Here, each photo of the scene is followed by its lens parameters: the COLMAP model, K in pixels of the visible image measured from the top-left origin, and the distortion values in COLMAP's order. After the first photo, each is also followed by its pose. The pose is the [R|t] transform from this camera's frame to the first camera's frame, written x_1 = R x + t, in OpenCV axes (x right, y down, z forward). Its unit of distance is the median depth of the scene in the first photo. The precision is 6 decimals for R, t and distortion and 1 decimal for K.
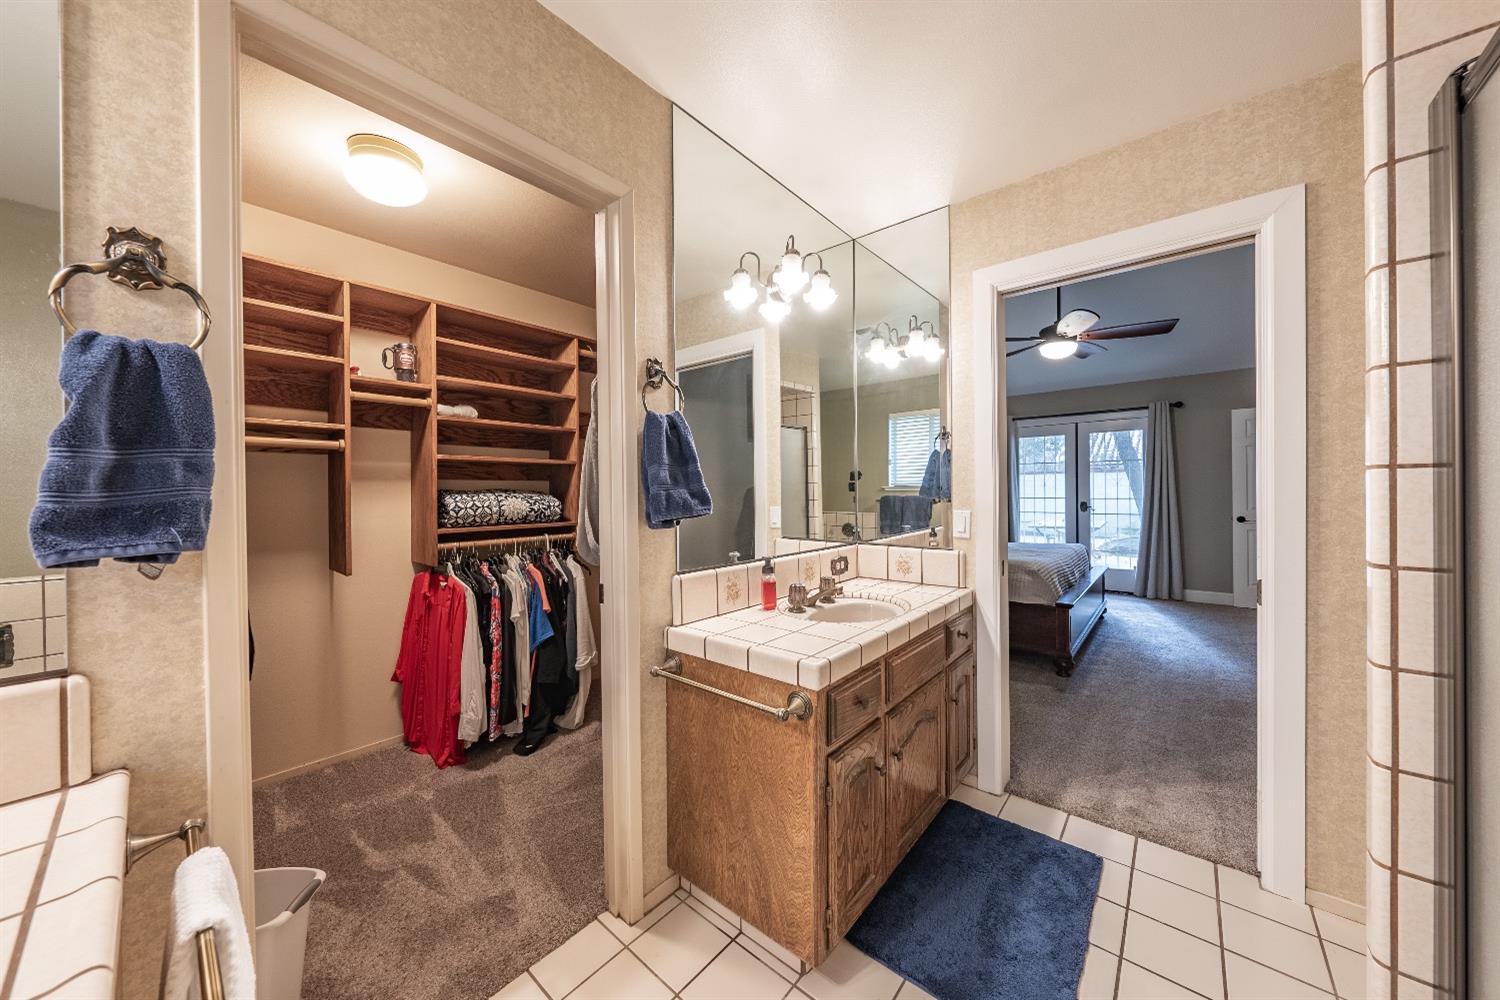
lens RADIAL K [[516.6, 0, 754.0], [0, 516.6, 493.5], [0, 0, 1]] dist [-0.004934, 0.000812]
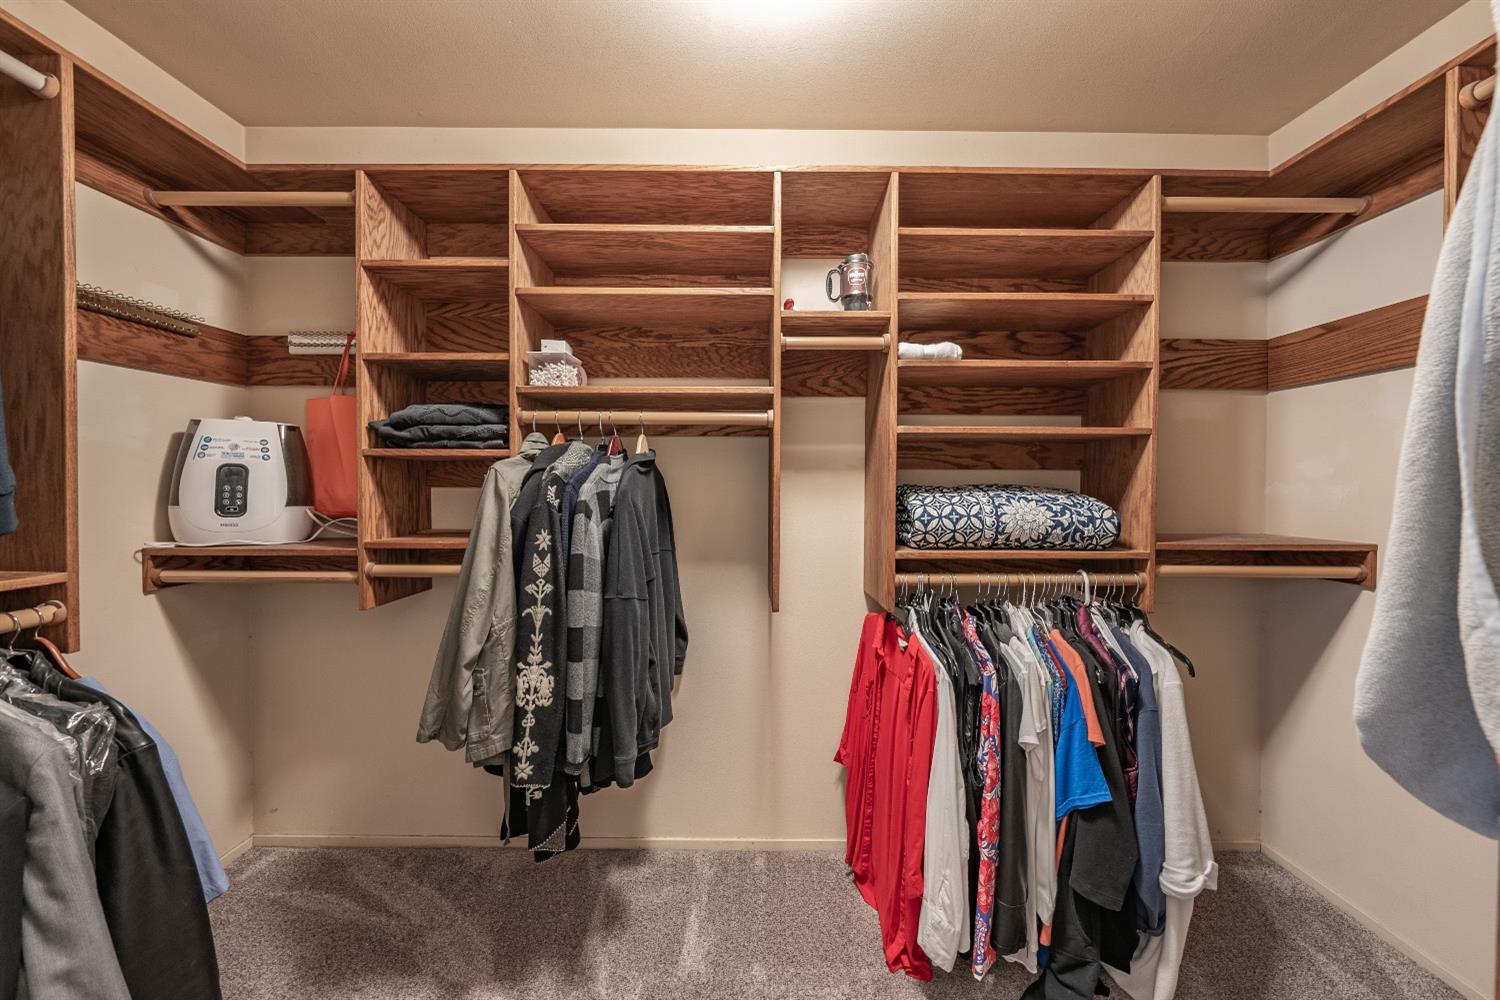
lens RADIAL K [[516.6, 0, 748.1], [0, 516.6, 495.2], [0, 0, 1]] dist [-0.004934, 0.000812]
pose [[0.649005, 0.021918, -0.760468, -0.261083], [-0.011565, 0.999754, 0.018945, -0.004548], [0.760696, -0.003501, 0.649099, 0.465359]]
